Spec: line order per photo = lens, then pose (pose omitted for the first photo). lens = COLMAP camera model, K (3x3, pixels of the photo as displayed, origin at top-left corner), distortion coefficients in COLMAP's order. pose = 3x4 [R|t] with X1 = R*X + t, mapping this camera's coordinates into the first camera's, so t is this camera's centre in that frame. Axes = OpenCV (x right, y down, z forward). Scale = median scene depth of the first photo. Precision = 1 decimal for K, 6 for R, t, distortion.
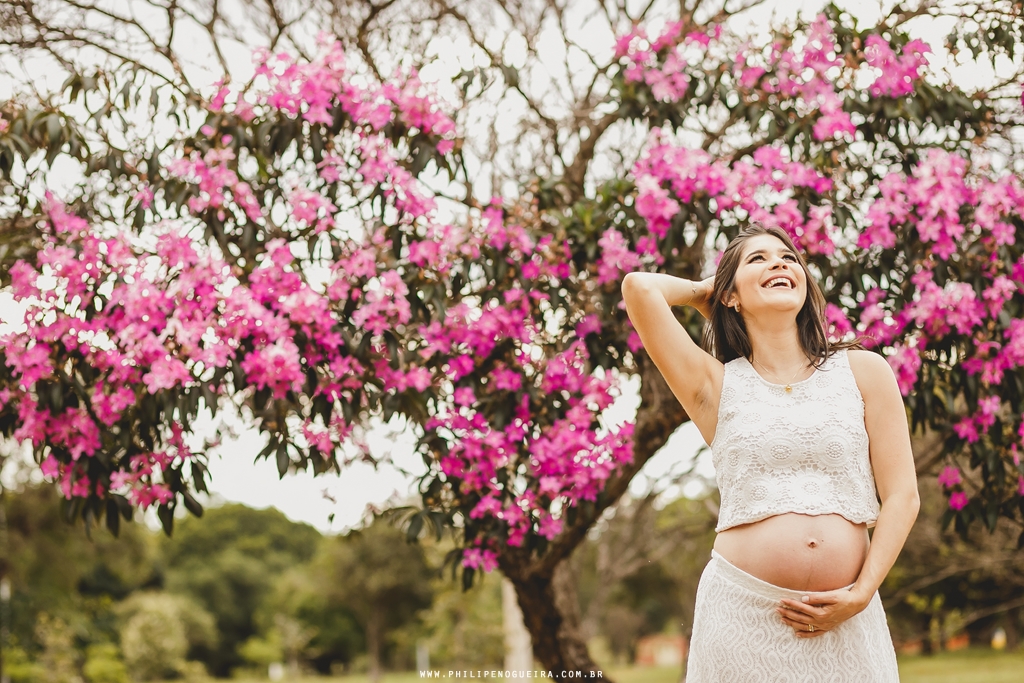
lens RADIAL K [[2365.4, 0, 523.1], [0, 2365.4, 335.8], [0, 0, 1]] dist [-0.059771, 0.000000]
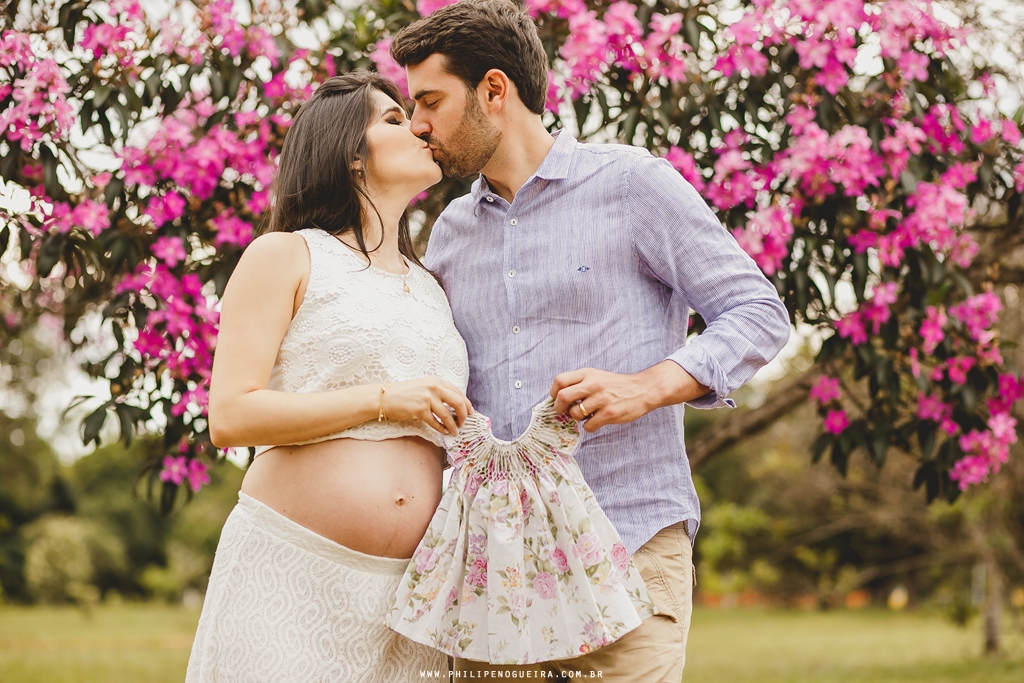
lens RADIAL K [[2365.4, 0, 514.5], [0, 2365.4, 341.9], [0, 0, 1]] dist [-0.059771, 0.000000]
pose [[0.998513, 0.042687, 0.033915, 0.056944], [-0.043595, 0.998698, 0.026489, 0.029568], [-0.032740, -0.027928, 0.999074, 0.259131]]
